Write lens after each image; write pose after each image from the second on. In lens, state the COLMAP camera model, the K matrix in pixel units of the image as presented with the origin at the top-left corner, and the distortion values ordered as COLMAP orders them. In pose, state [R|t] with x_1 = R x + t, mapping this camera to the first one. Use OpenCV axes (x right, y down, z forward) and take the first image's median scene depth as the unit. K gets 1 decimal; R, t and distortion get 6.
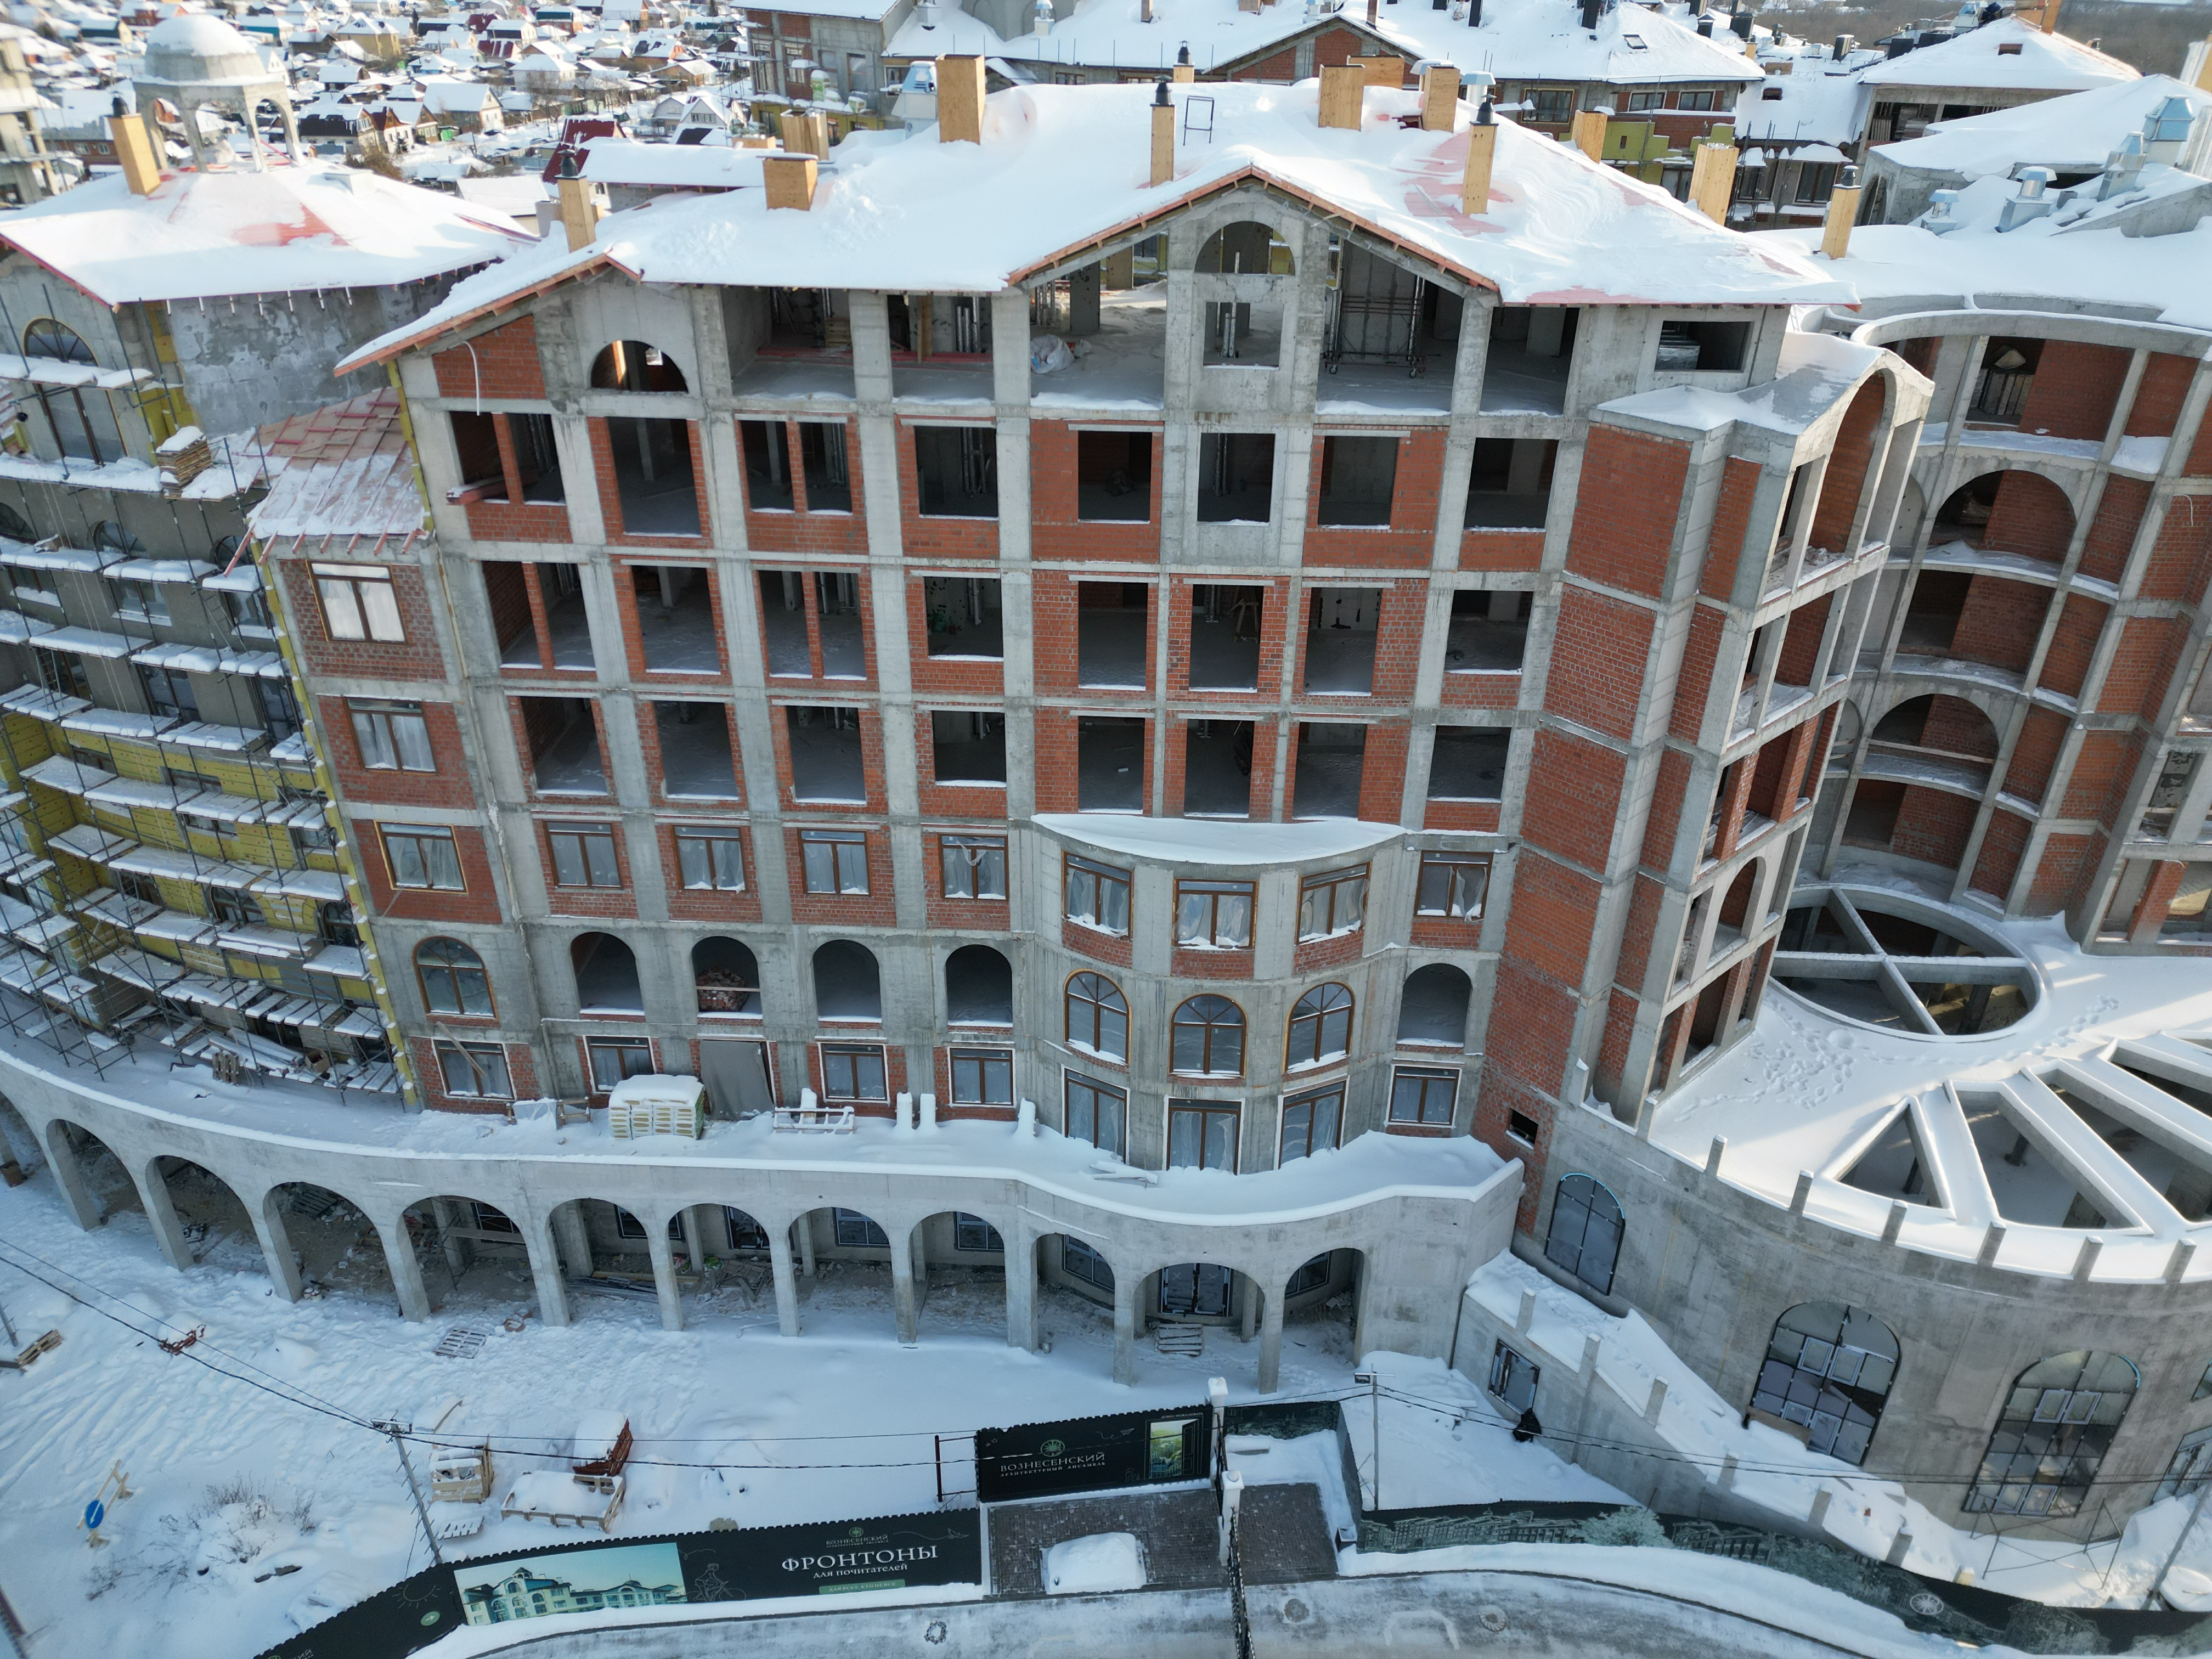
lens RADIAL K [[1561.3, 0, 1111.8], [0, 1561.3, 831.7], [0, 0, 1]] dist [0.108562, -0.121580]
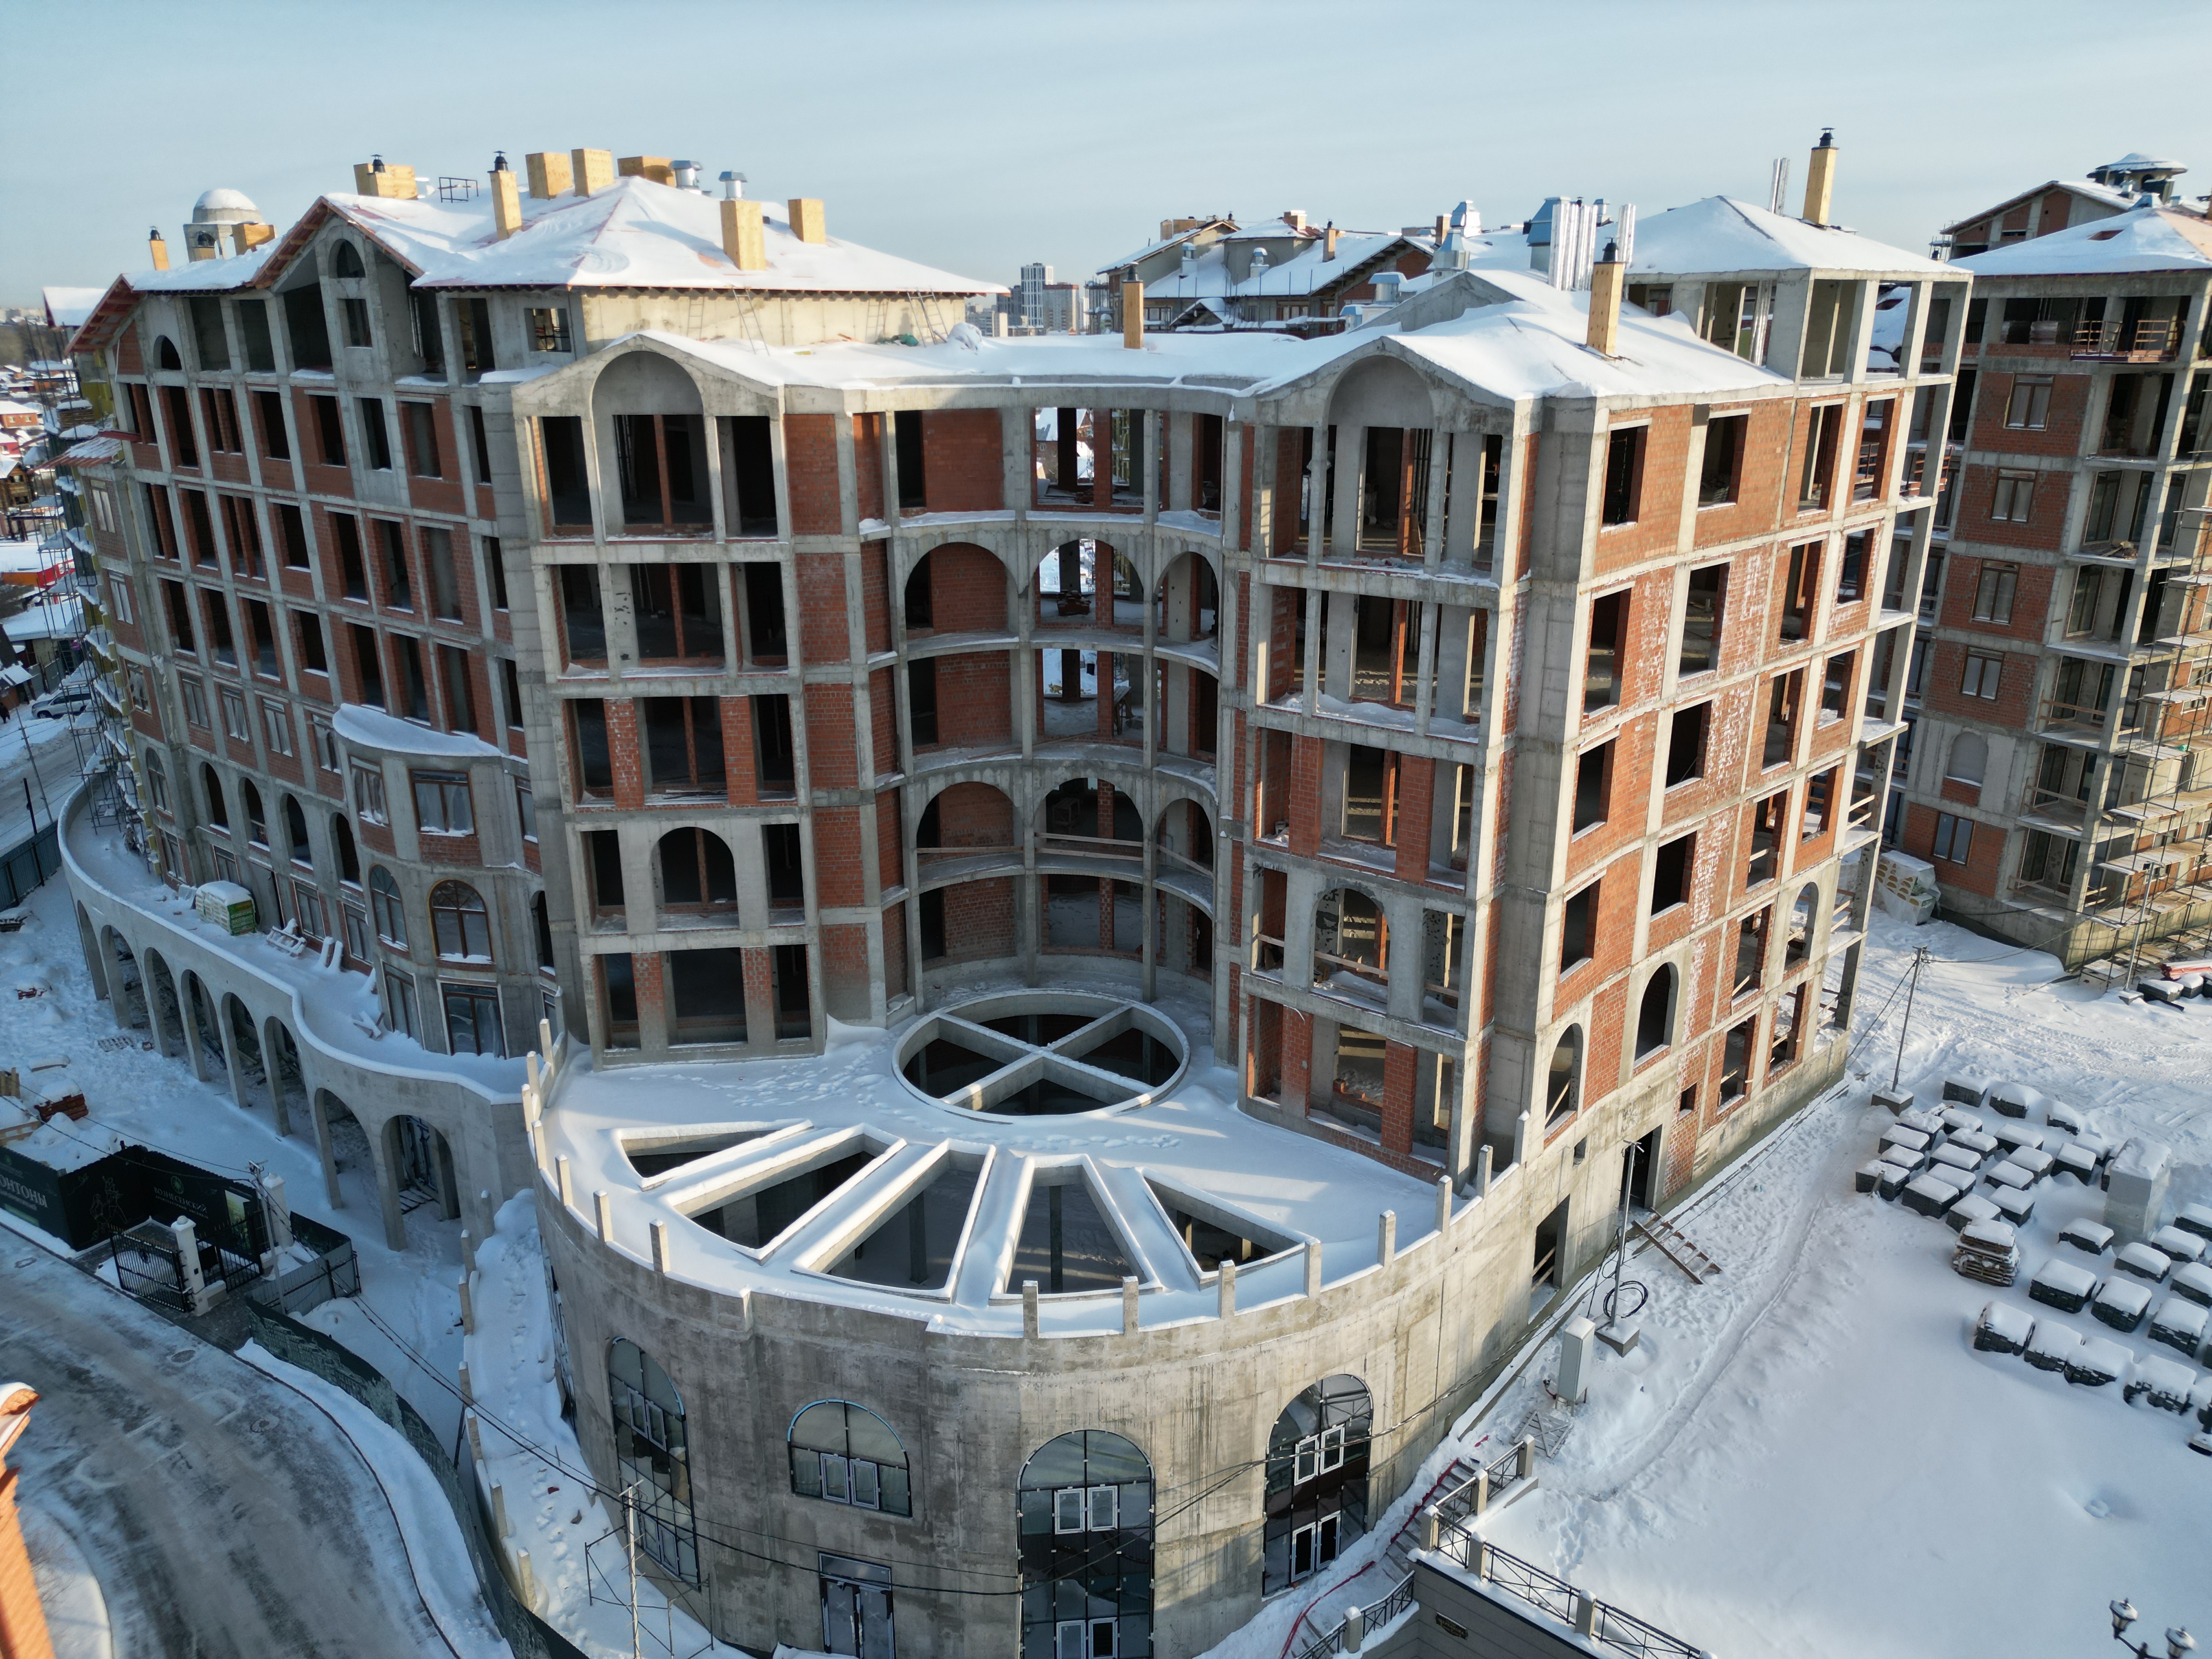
lens RADIAL K [[1561.3, 0, 1111.8], [0, 1561.3, 831.7], [0, 0, 1]] dist [0.108562, -0.121580]
pose [[0.803575, 0.169905, -0.570437, 1.288371], [-0.285366, 0.951036, -0.118728, 0.067631], [0.522334, 0.258190, 0.812715, 0.305138]]
